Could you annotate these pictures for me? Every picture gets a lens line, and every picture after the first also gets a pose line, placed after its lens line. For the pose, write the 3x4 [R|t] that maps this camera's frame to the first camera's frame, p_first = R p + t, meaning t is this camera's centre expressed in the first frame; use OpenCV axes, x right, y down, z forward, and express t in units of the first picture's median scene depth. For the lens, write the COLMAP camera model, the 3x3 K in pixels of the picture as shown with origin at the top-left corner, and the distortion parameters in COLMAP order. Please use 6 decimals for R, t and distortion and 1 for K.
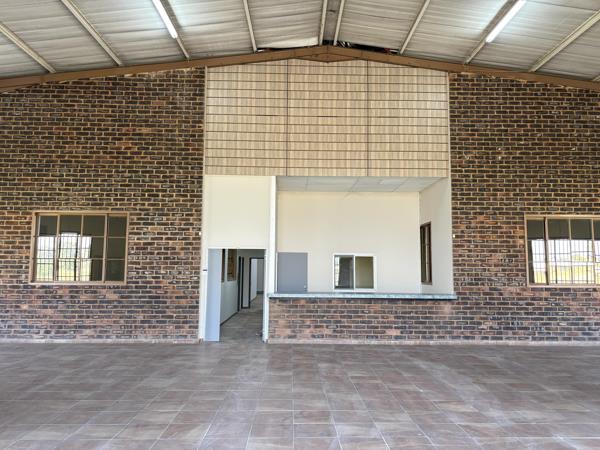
lens RADIAL K [[457.9, 0, 302.0], [0, 457.9, 226.0], [0, 0, 1]] dist [0.050466, -0.057907]
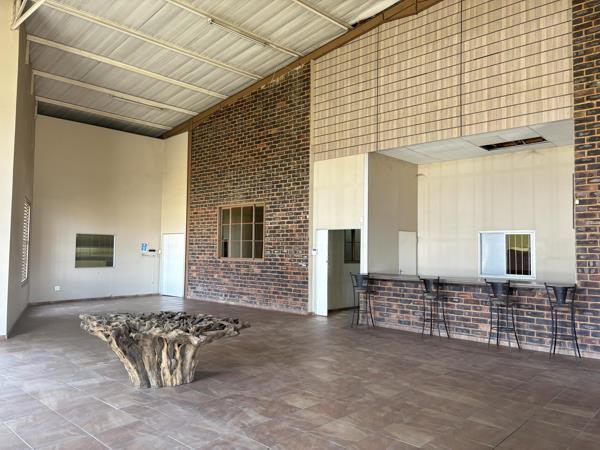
lens RADIAL K [[457.9, 0, 297.2], [0, 457.9, 226.2], [0, 0, 1]] dist [0.050466, -0.057907]
pose [[0.706121, -0.034975, -0.707227, 0.528749], [0.063882, 0.997853, 0.014434, 0.021916], [0.705204, -0.055371, 0.706839, 0.207120]]
